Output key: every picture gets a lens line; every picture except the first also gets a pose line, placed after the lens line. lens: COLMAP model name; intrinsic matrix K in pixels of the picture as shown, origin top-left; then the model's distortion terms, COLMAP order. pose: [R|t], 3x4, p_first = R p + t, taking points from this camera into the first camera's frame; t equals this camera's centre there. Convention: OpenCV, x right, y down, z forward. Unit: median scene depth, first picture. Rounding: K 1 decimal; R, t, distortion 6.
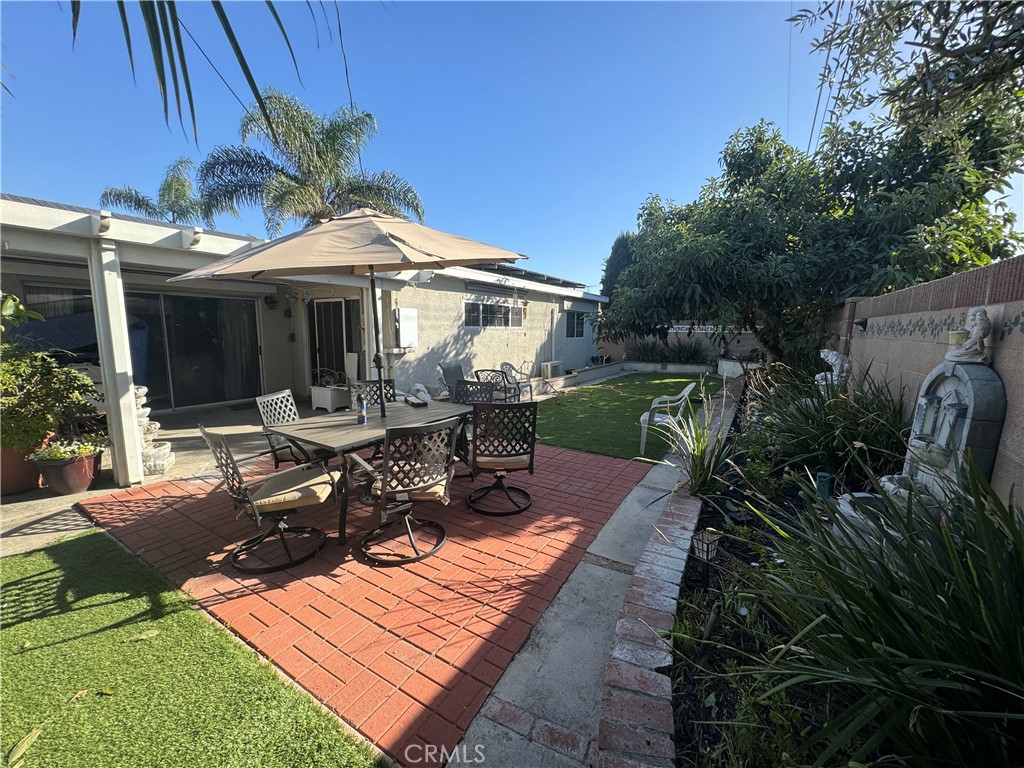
lens RADIAL K [[406.1, 0, 512.0], [0, 406.1, 384.0], [0, 0, 1]] dist [-0.002868, -0.000038]
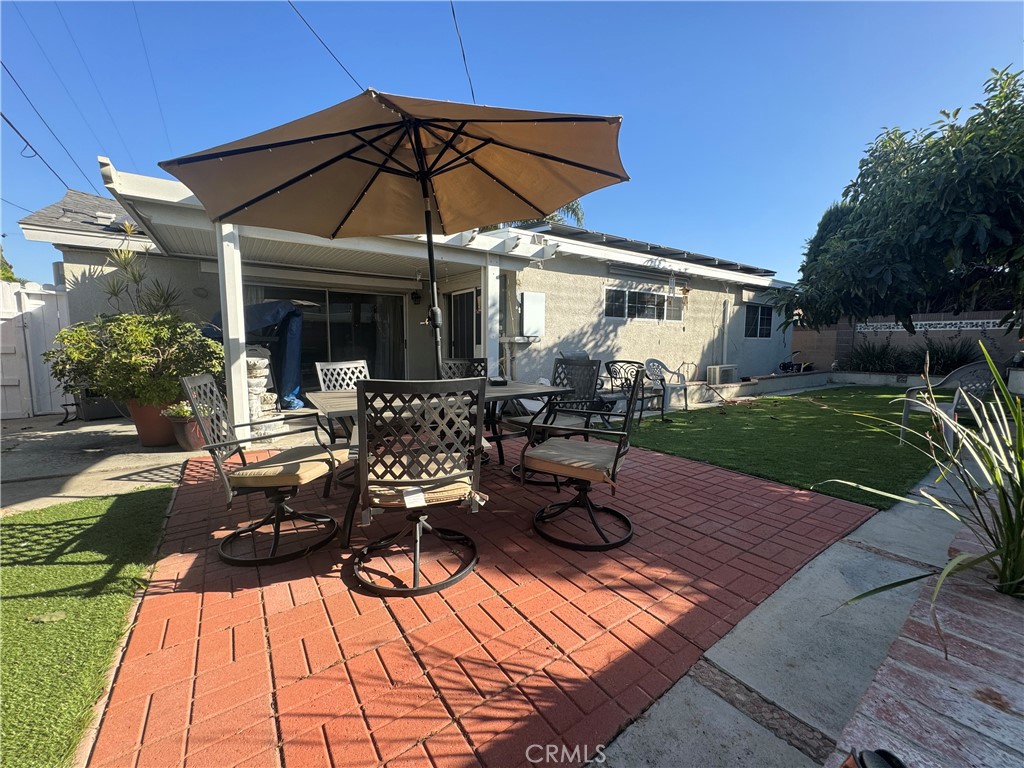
lens RADIAL K [[406.1, 0, 512.0], [0, 406.1, 384.0], [0, 0, 1]] dist [-0.002868, -0.000038]
pose [[0.918109, 0.035293, -0.394753, 0.104217], [-0.049475, 0.998442, -0.025801, 0.071569], [0.393228, 0.043219, 0.918425, 0.300349]]
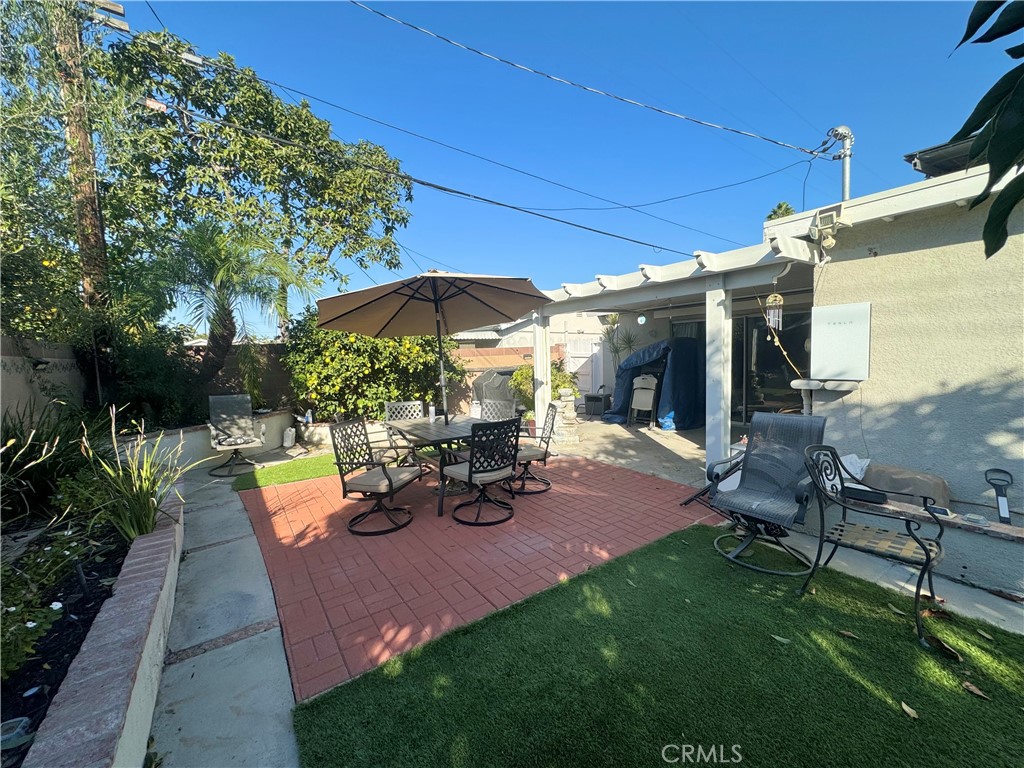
lens RADIAL K [[406.1, 0, 512.0], [0, 406.1, 384.0], [0, 0, 1]] dist [-0.002868, -0.000038]
pose [[-0.387745, 0.047202, -0.920557, 0.675770], [-0.106897, 0.989647, 0.095770, -0.160399], [0.915547, 0.135539, -0.378685, 1.442649]]
